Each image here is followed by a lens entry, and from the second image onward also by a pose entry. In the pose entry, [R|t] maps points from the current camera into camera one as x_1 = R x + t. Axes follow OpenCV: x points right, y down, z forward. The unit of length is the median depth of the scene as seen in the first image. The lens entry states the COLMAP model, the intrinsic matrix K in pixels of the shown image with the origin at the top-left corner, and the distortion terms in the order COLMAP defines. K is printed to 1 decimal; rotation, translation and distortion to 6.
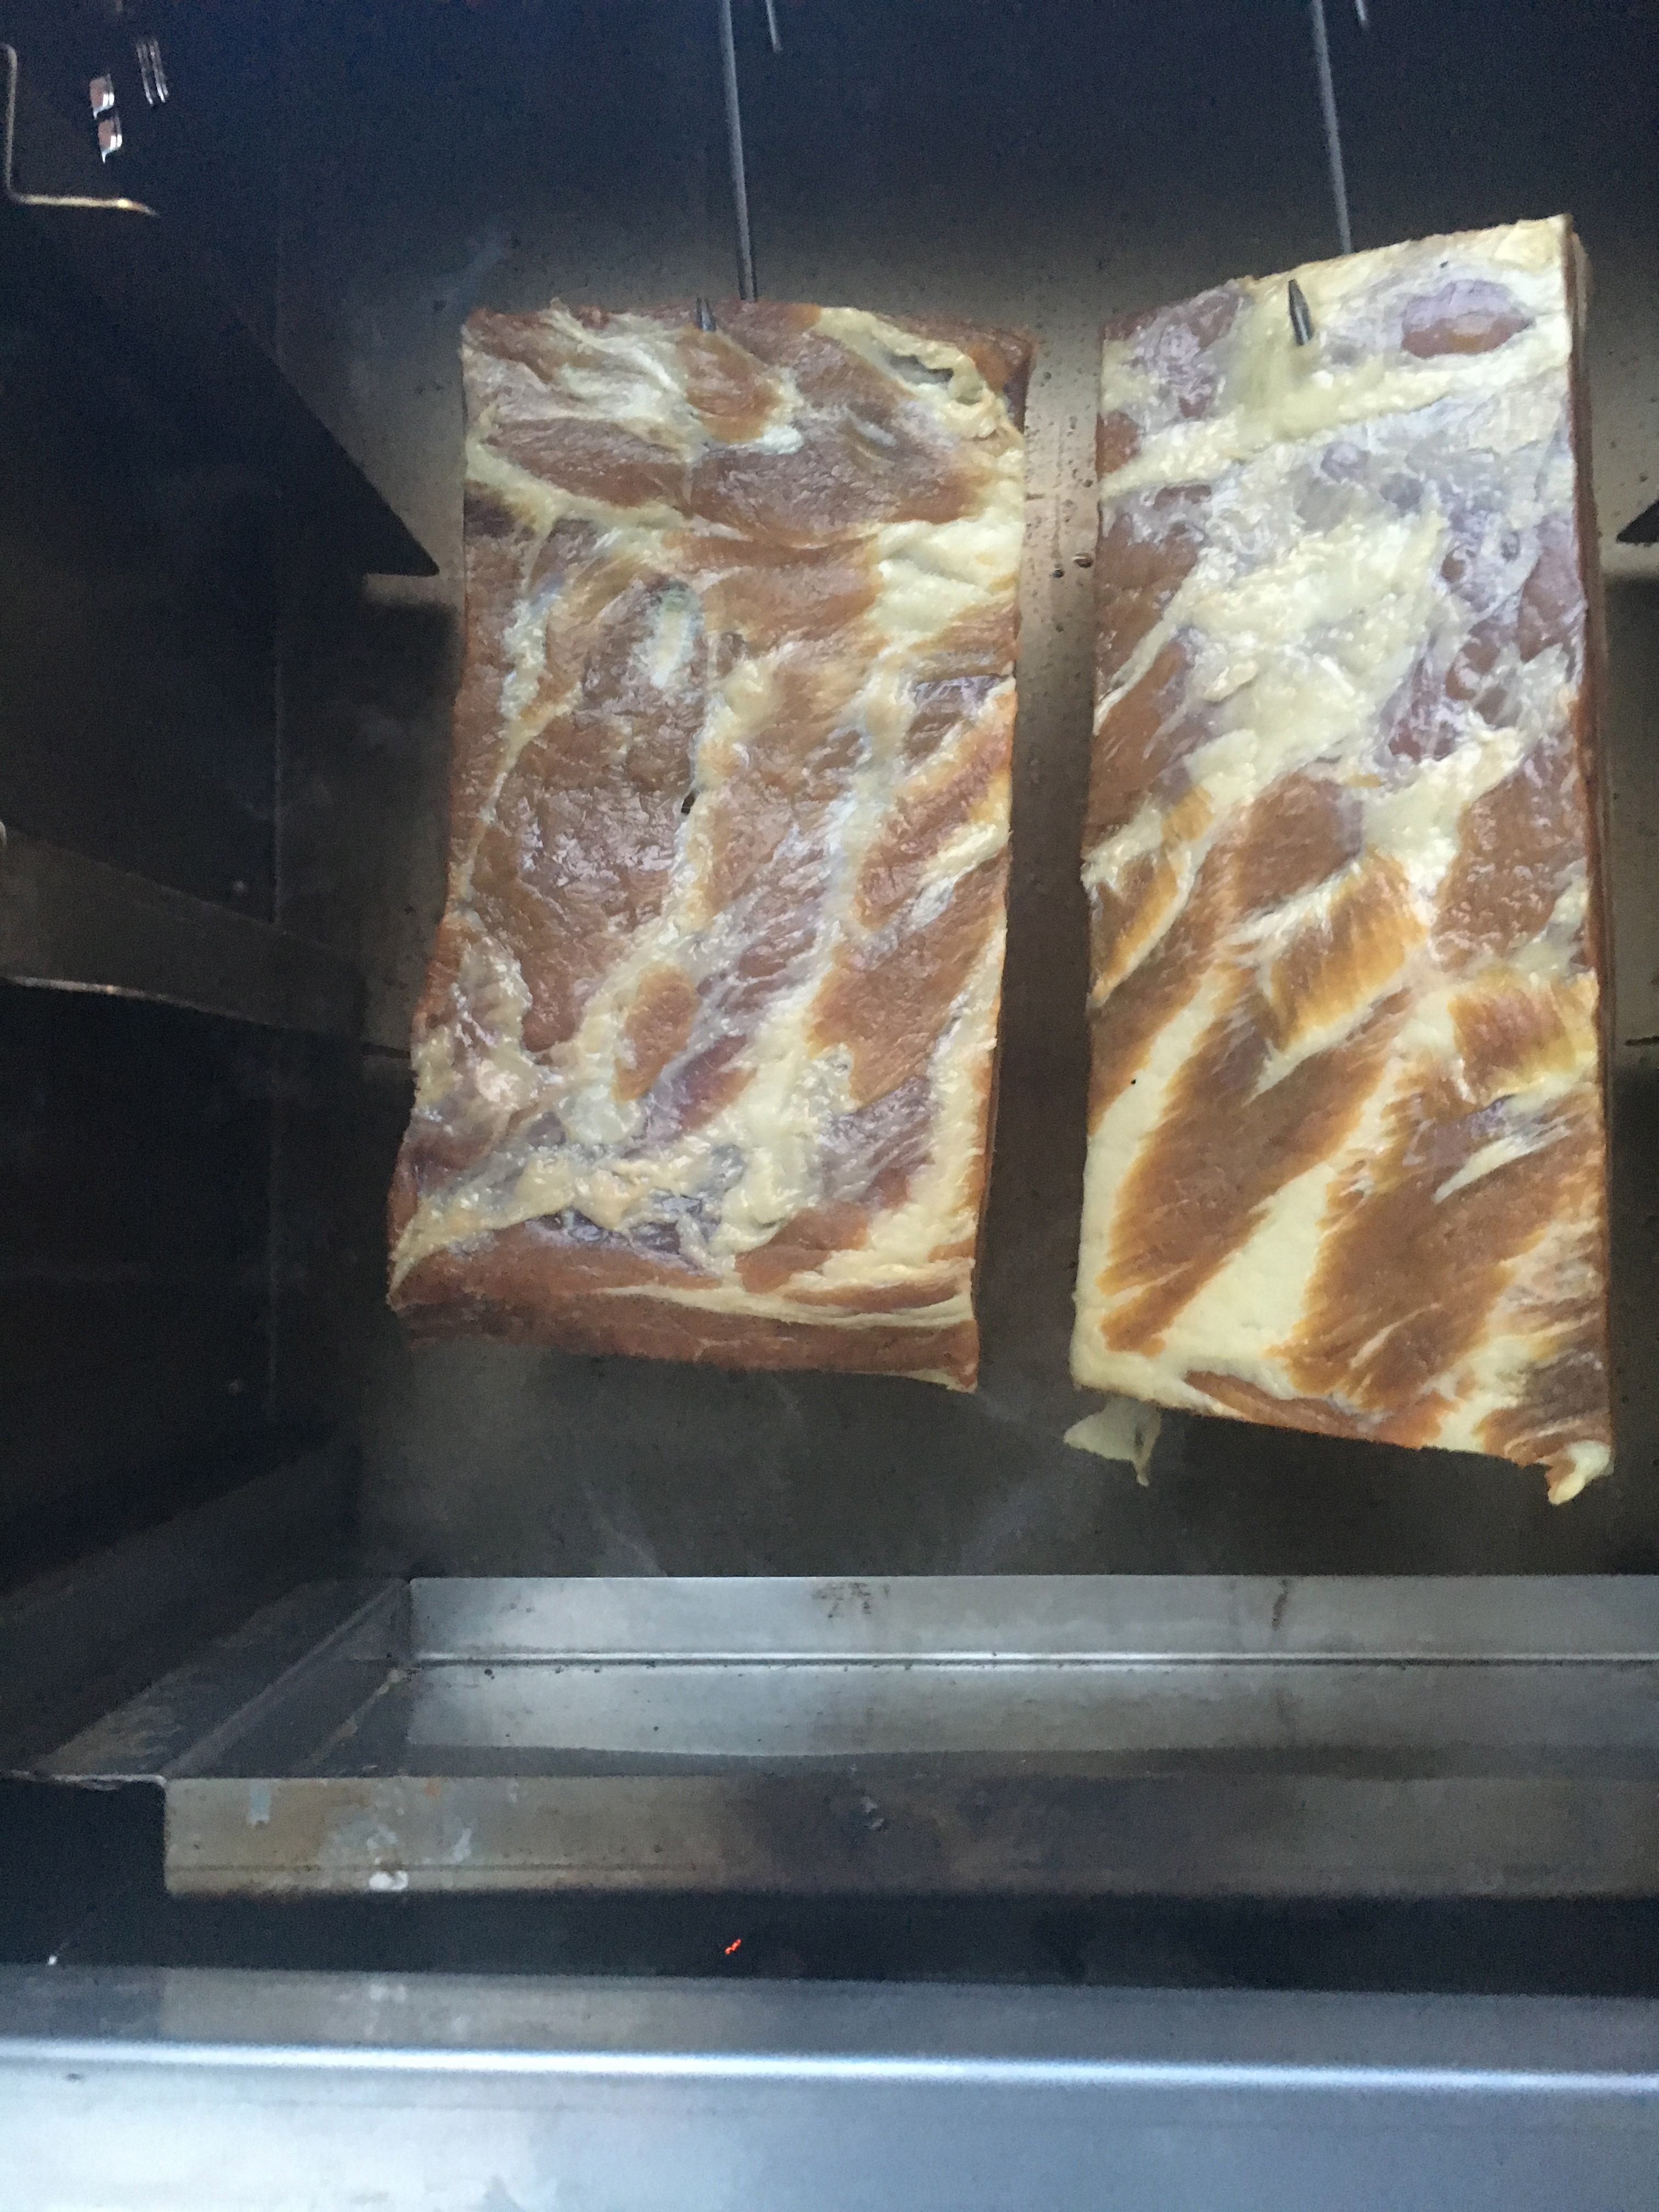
lens RADIAL K [[1835.4, 0, 821.7], [0, 1835.4, 993.5], [0, 0, 1]] dist [0.010955, 0.001482]
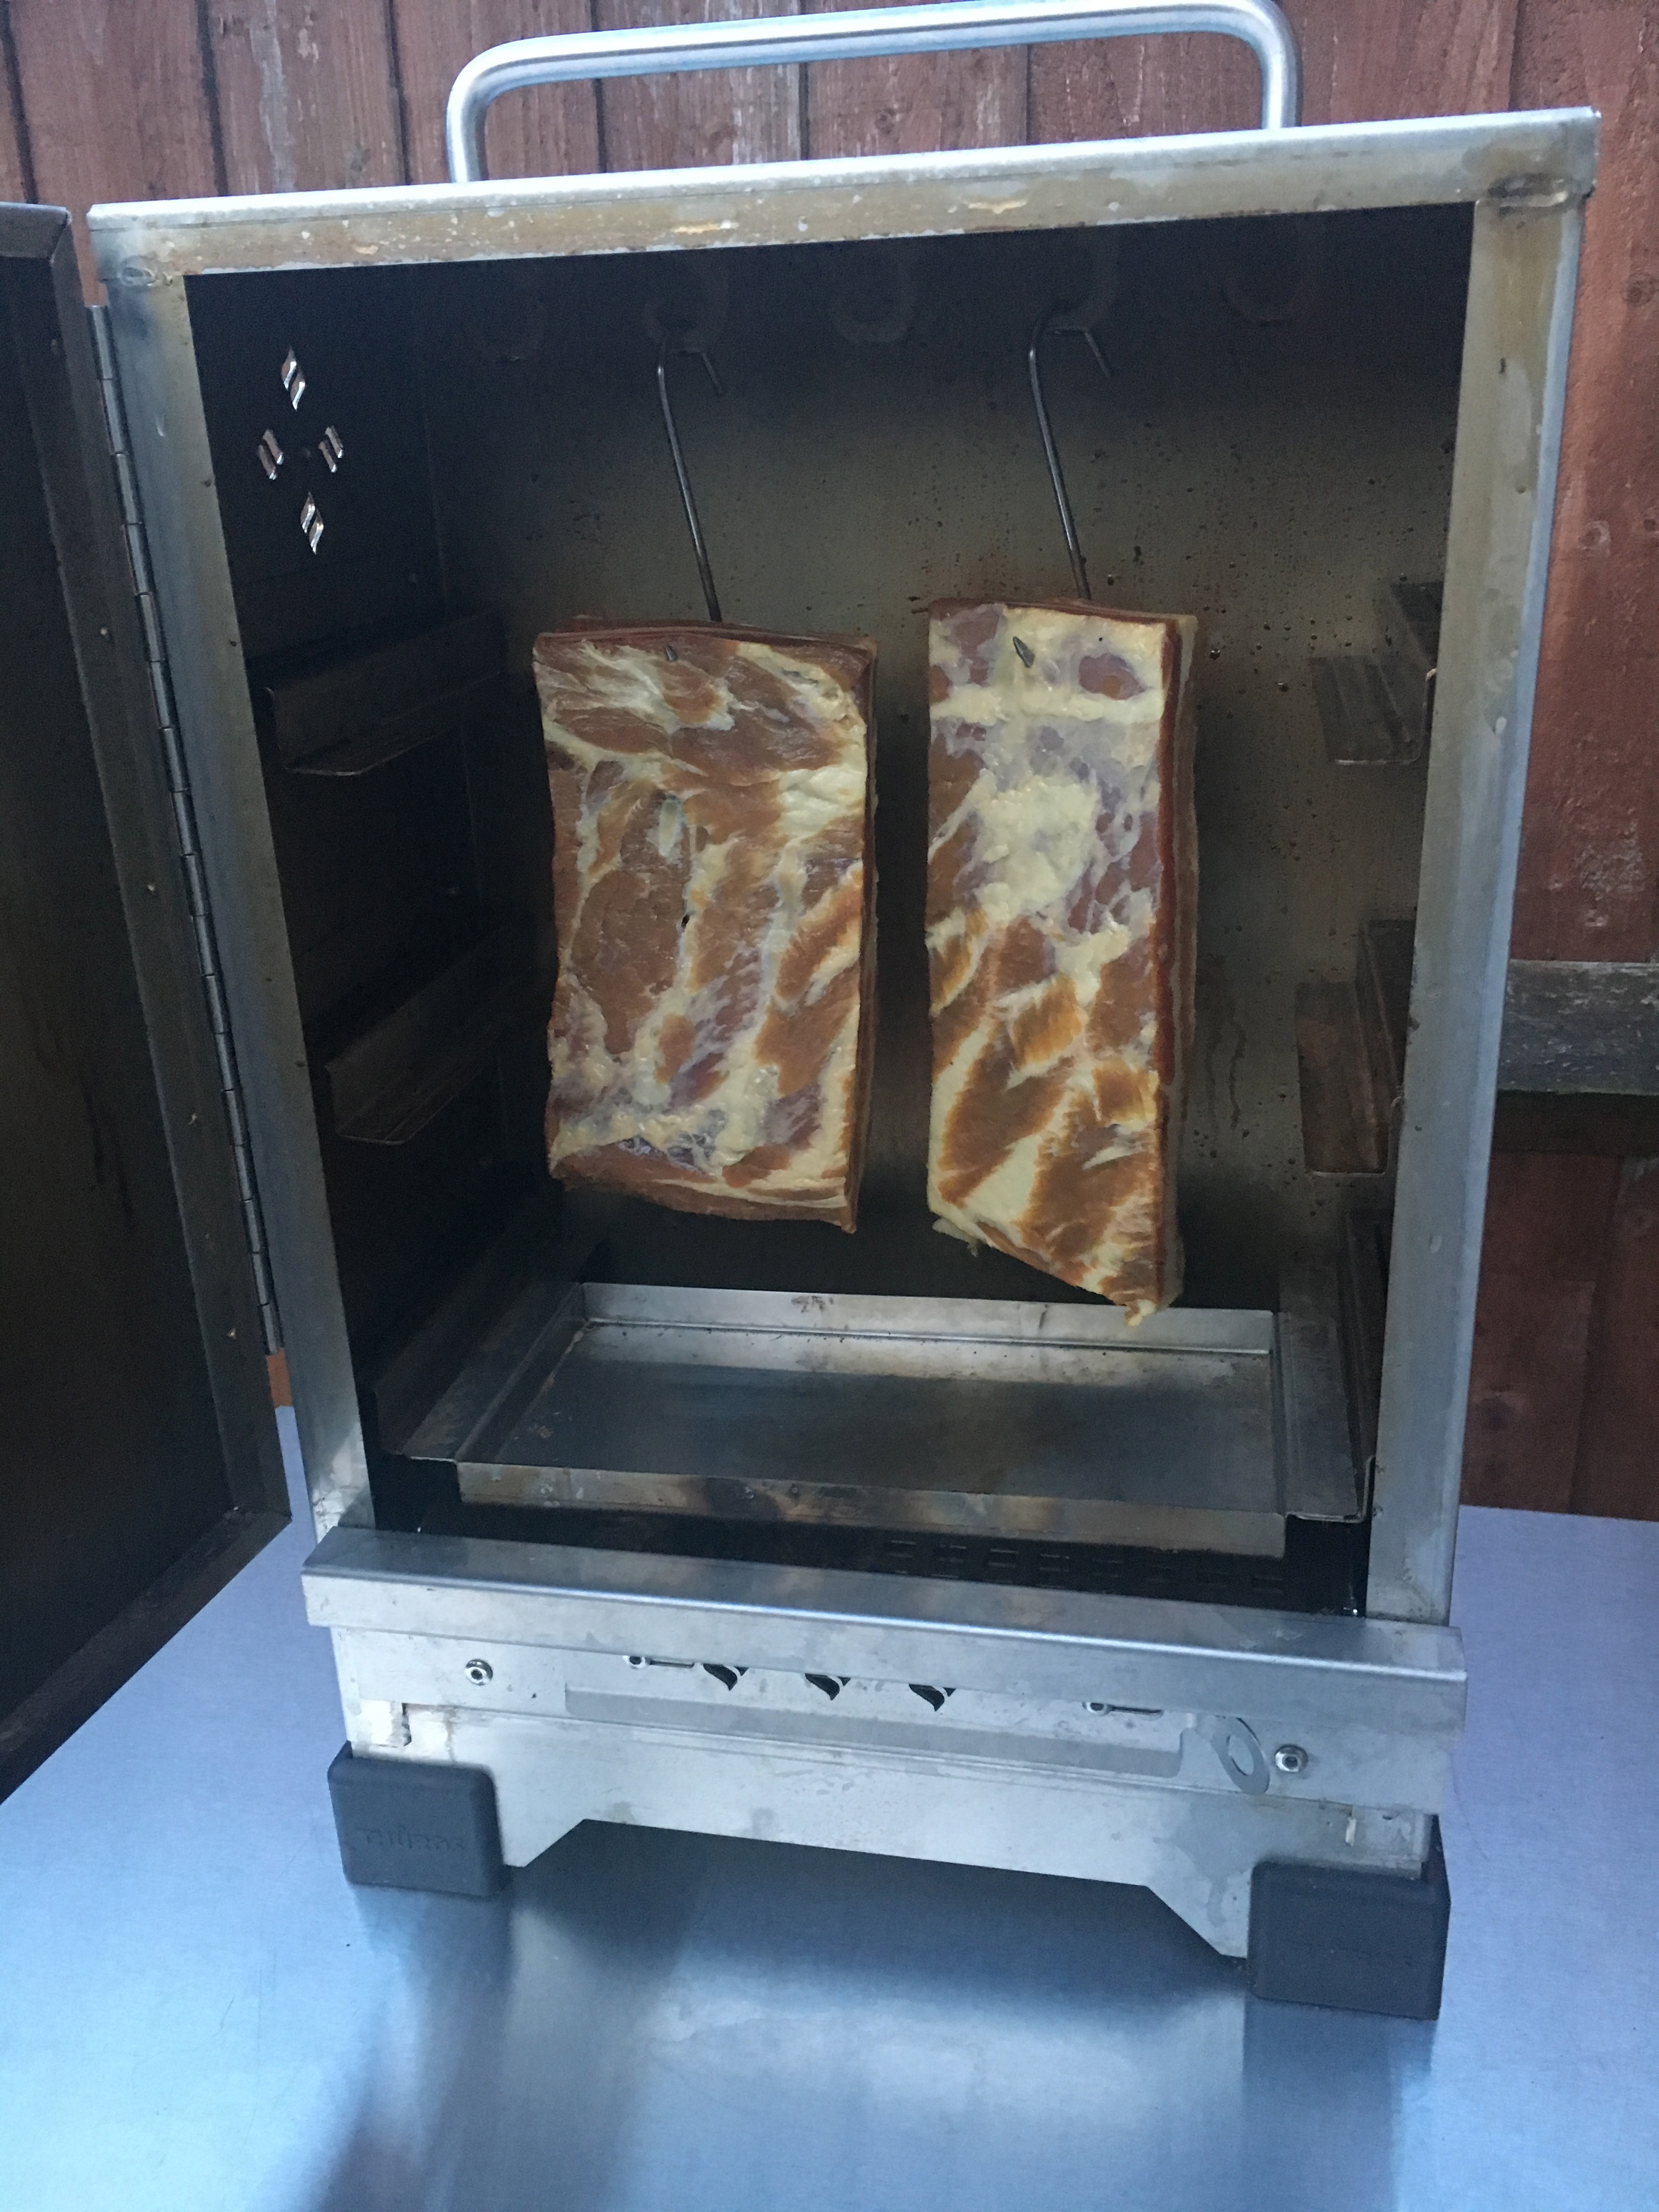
lens RADIAL K [[1835.4, 0, 821.7], [0, 1835.4, 993.5], [0, 0, 1]] dist [0.010955, 0.001482]
pose [[0.984650, 0.013711, -0.174003, 0.365382], [0.050149, 0.932652, 0.357274, -0.667160], [0.167183, -0.360516, 0.917648, -0.614546]]
